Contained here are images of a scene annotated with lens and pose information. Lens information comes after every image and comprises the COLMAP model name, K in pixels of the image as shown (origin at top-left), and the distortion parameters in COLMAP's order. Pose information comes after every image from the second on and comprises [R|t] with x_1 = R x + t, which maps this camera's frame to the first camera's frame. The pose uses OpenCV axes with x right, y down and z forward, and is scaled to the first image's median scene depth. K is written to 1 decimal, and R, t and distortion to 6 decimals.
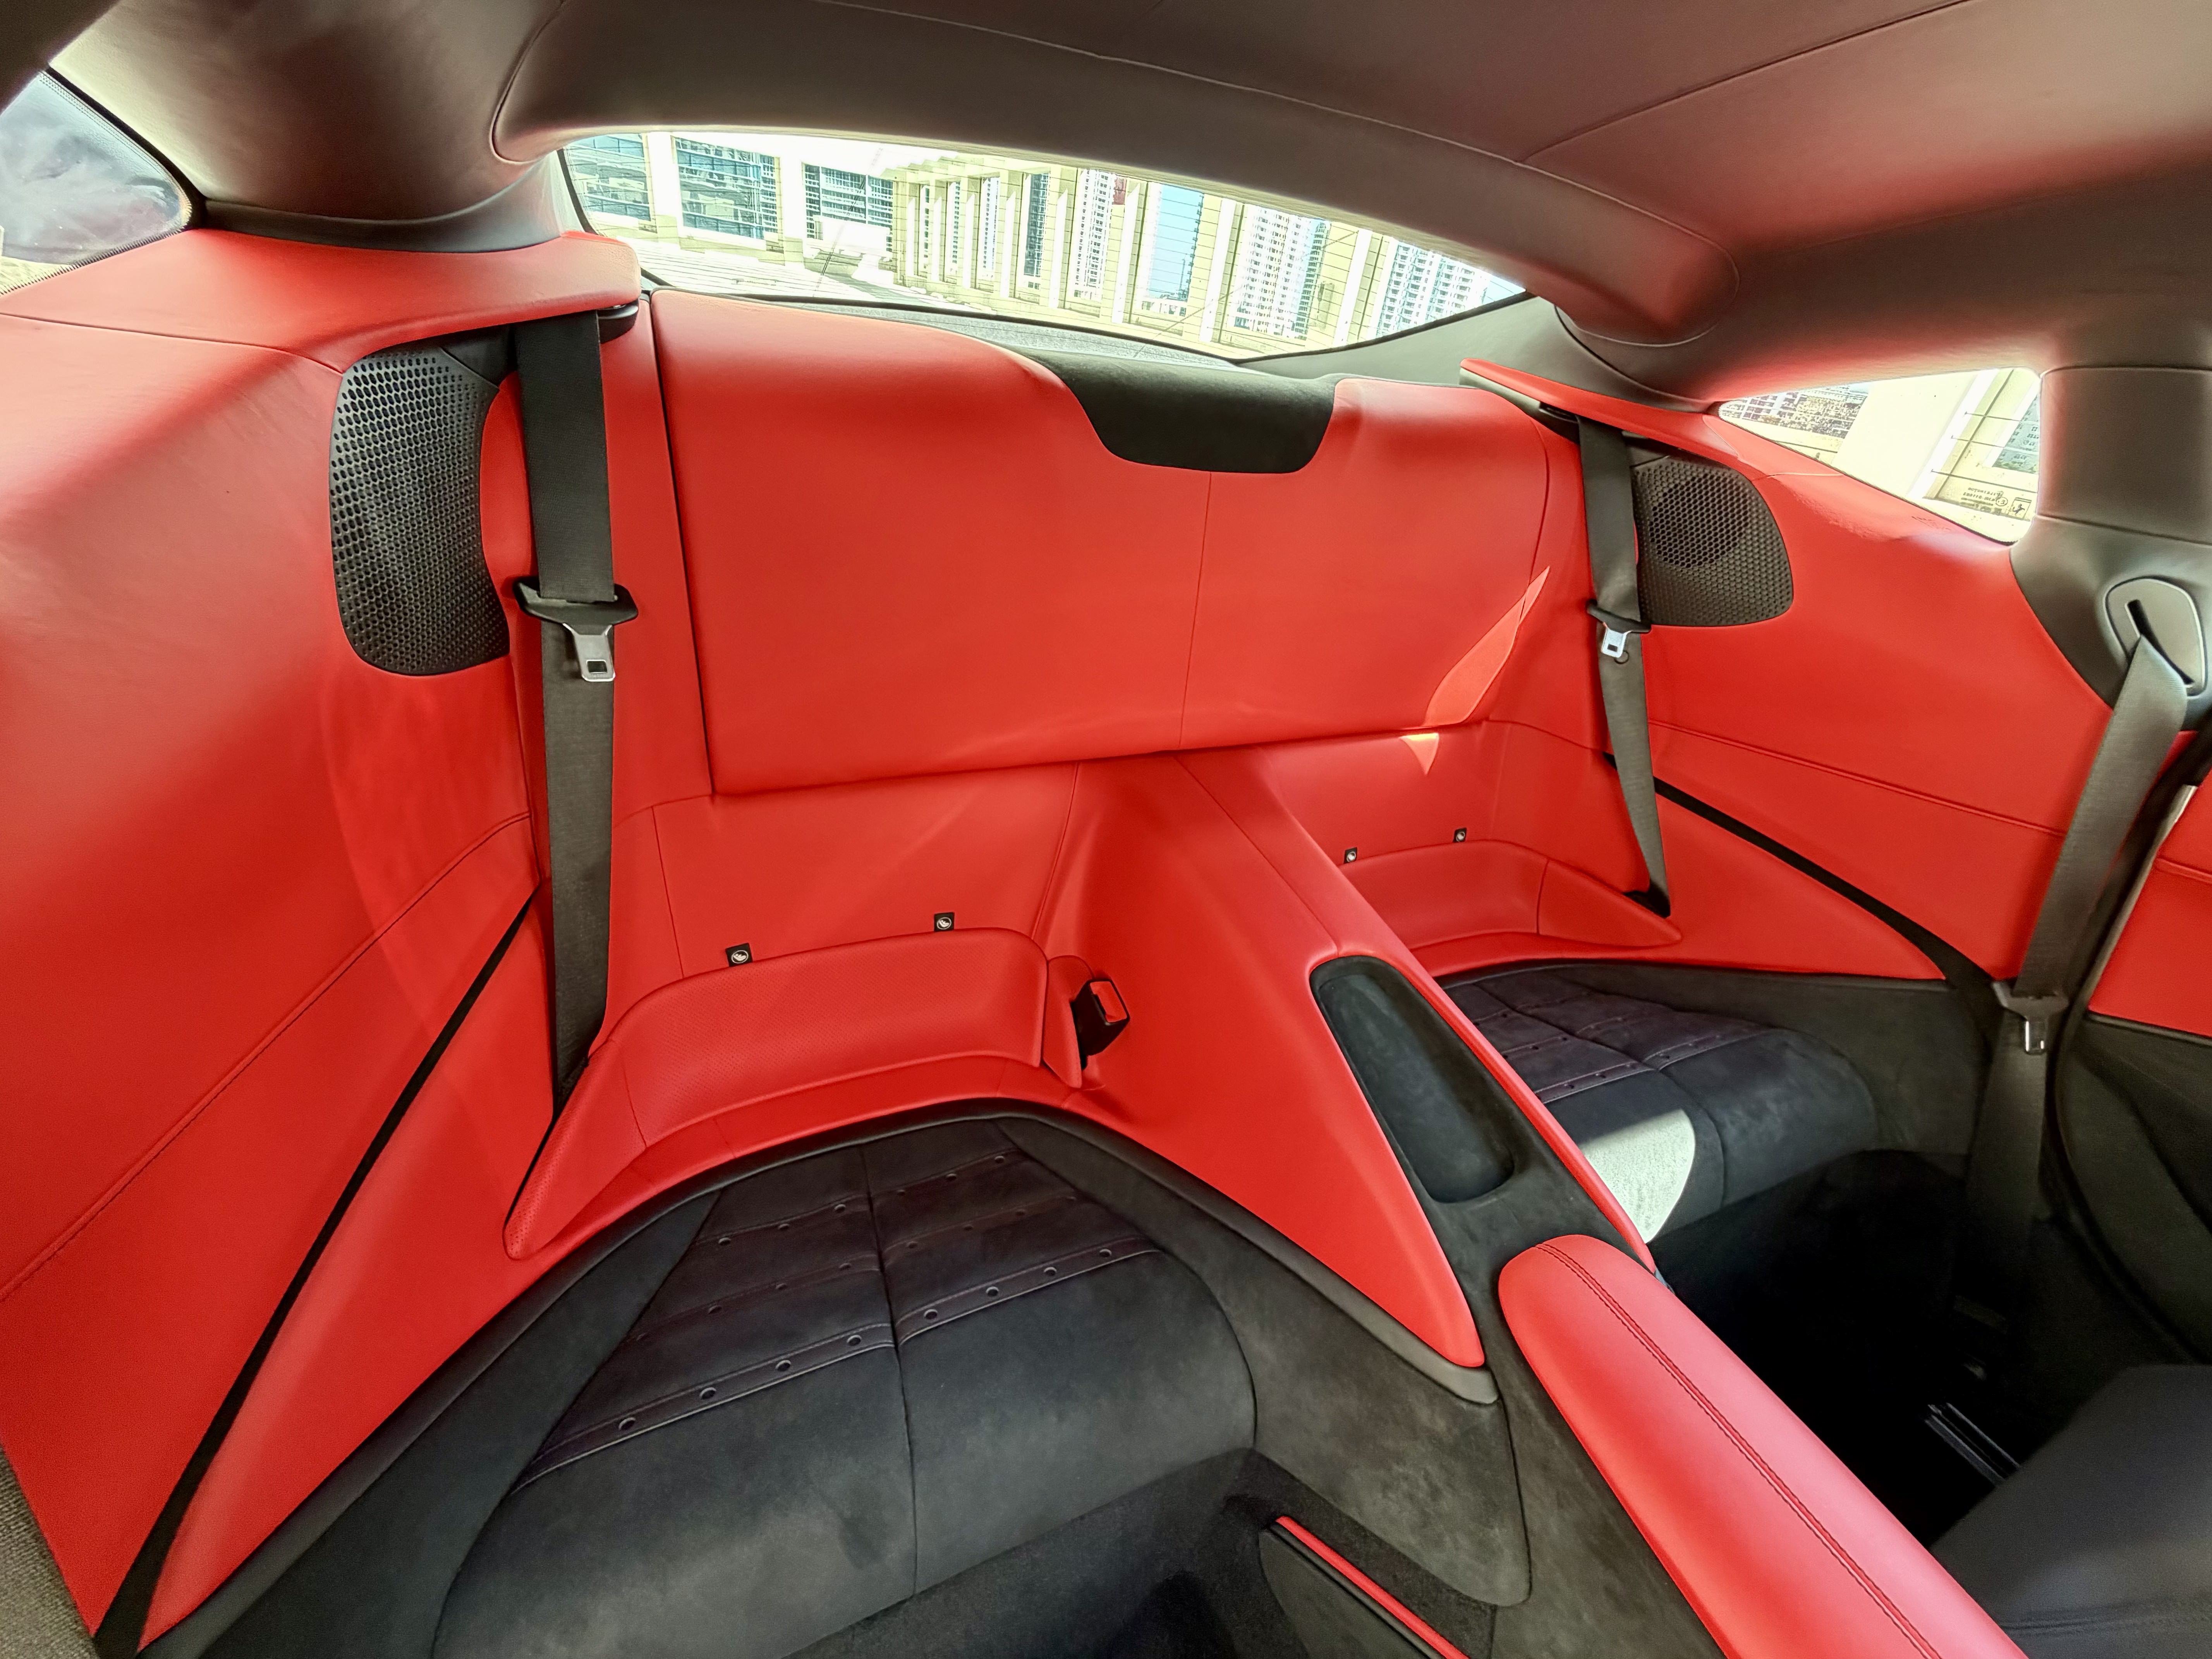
lens RADIAL K [[887.3, 0, 1113.2], [0, 887.3, 838.1], [0, 0, 1]] dist [-0.008279, -0.000231]
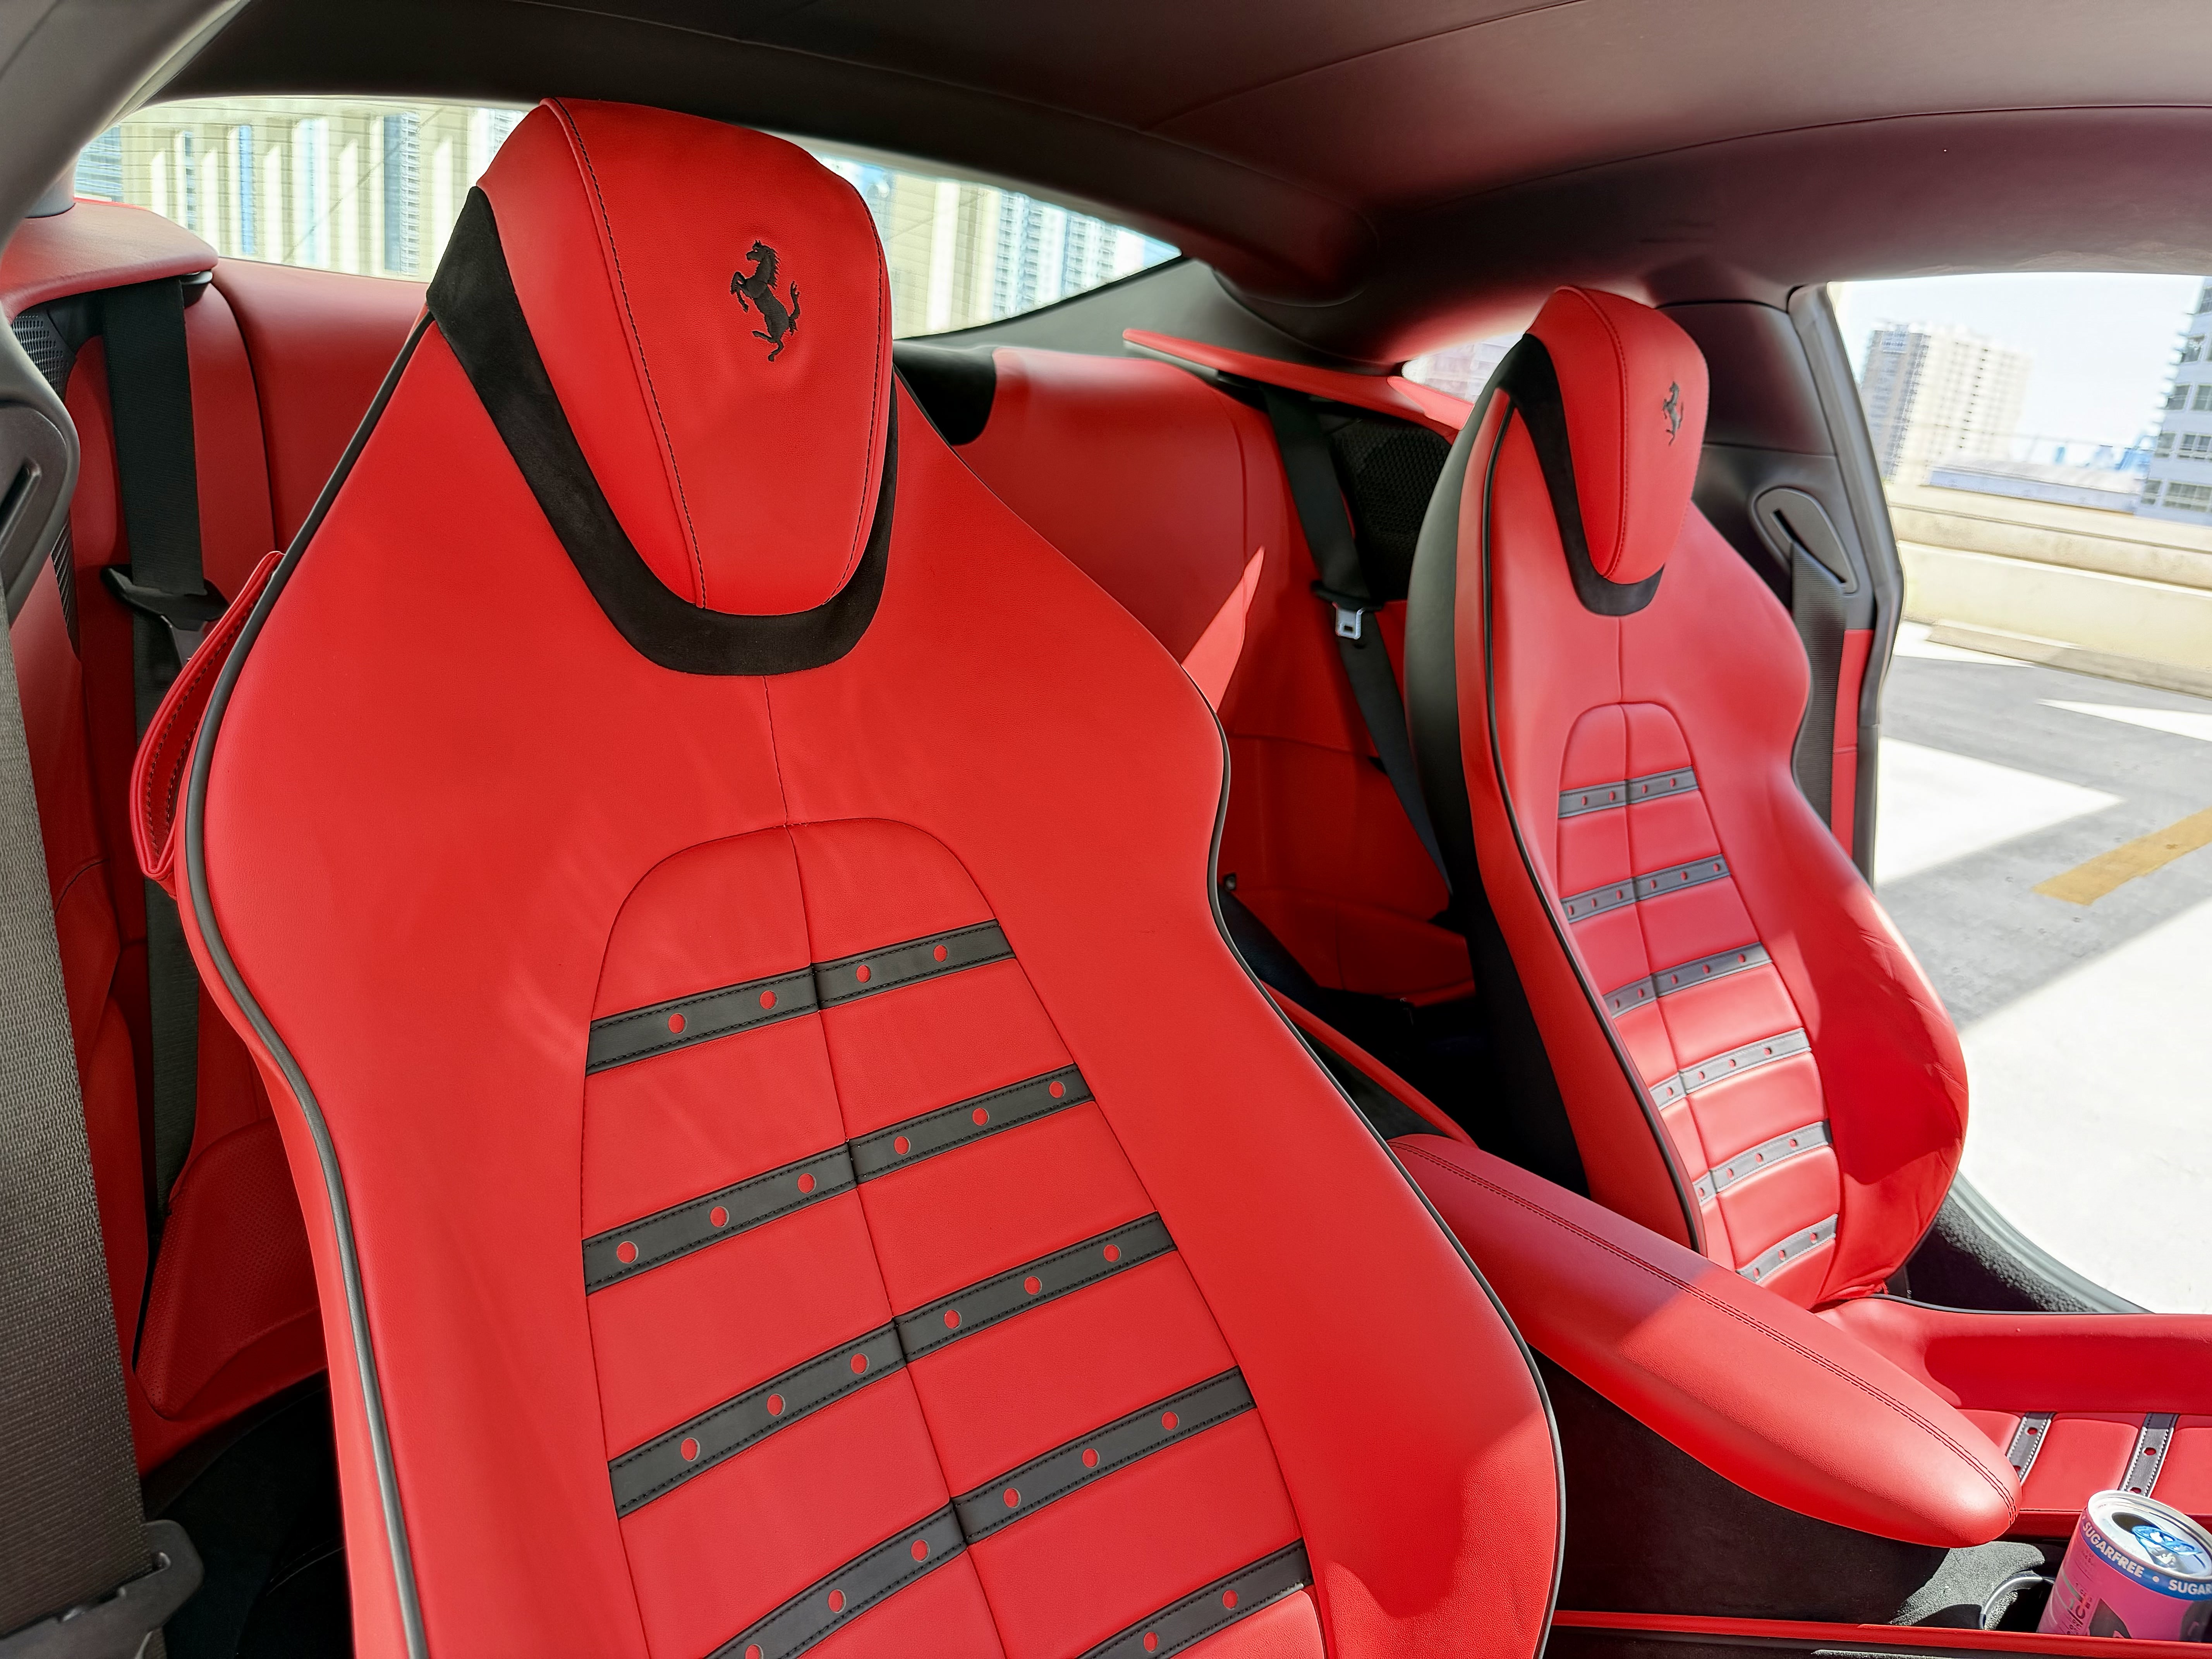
lens RADIAL K [[1643.3, 0, 1107.6], [0, 1643.3, 827.3], [0, 0, 1]] dist [0.033562, -0.043695]
pose [[0.946281, -0.112921, 0.302987, -0.159212], [0.177559, 0.964586, -0.195054, 0.239565], [-0.270231, 0.238374, 0.932820, -0.375518]]
